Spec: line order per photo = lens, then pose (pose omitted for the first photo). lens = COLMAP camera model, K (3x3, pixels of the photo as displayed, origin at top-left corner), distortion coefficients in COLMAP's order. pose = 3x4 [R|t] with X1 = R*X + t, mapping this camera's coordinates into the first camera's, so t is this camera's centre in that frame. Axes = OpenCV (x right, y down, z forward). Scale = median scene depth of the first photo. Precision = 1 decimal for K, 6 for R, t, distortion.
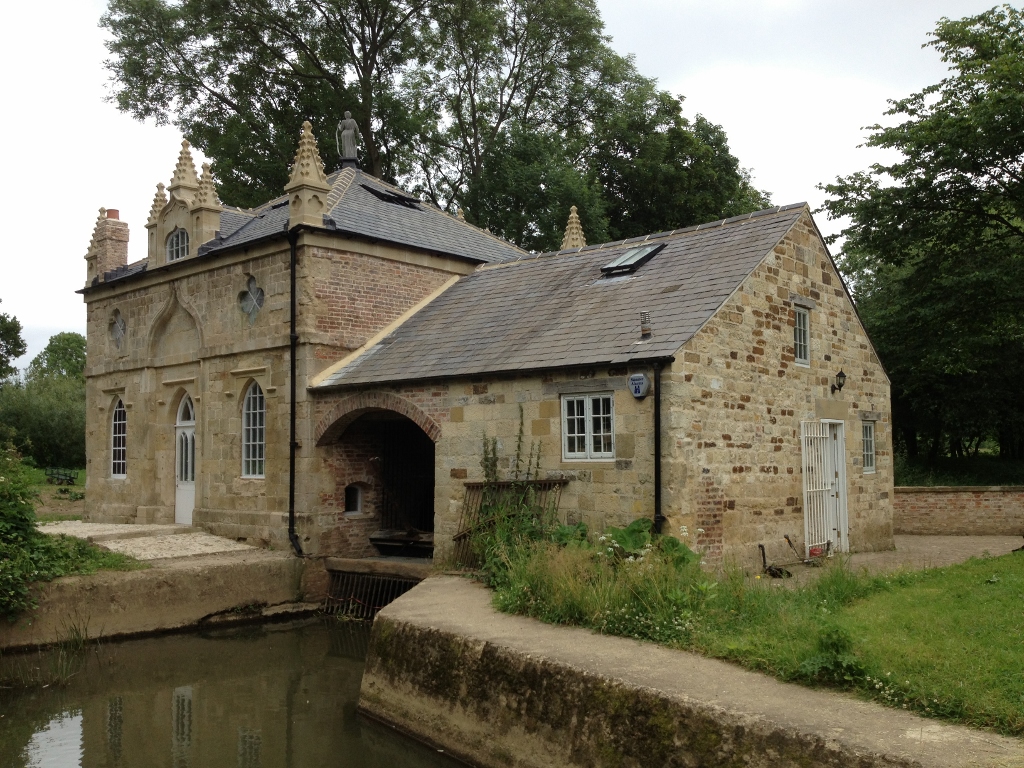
lens RADIAL K [[884.5, 0, 512.0], [0, 884.5, 384.0], [0, 0, 1]] dist [0.110419, 0.000154]
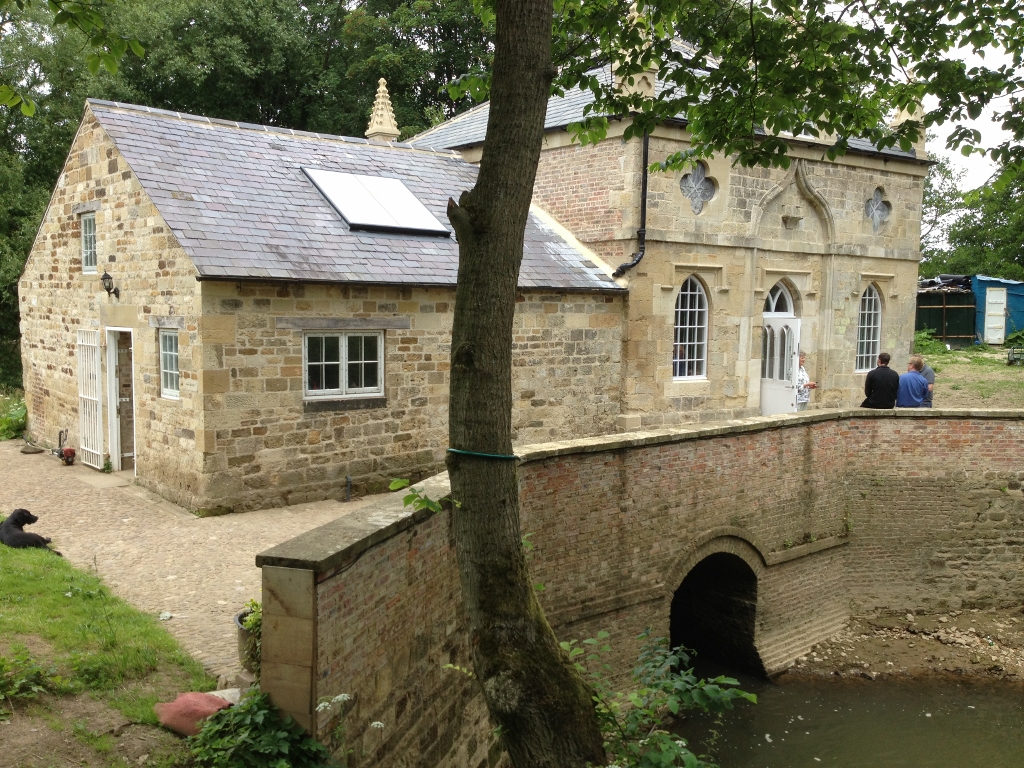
lens RADIAL K [[884.5, 0, 512.0], [0, 884.5, 384.0], [0, 0, 1]] dist [0.110419, 0.000154]
pose [[-0.128532, 0.071821, -0.989101, 1.268735], [0.052188, 0.996482, 0.065576, 0.060386], [0.990331, -0.043191, -0.131828, 1.588604]]
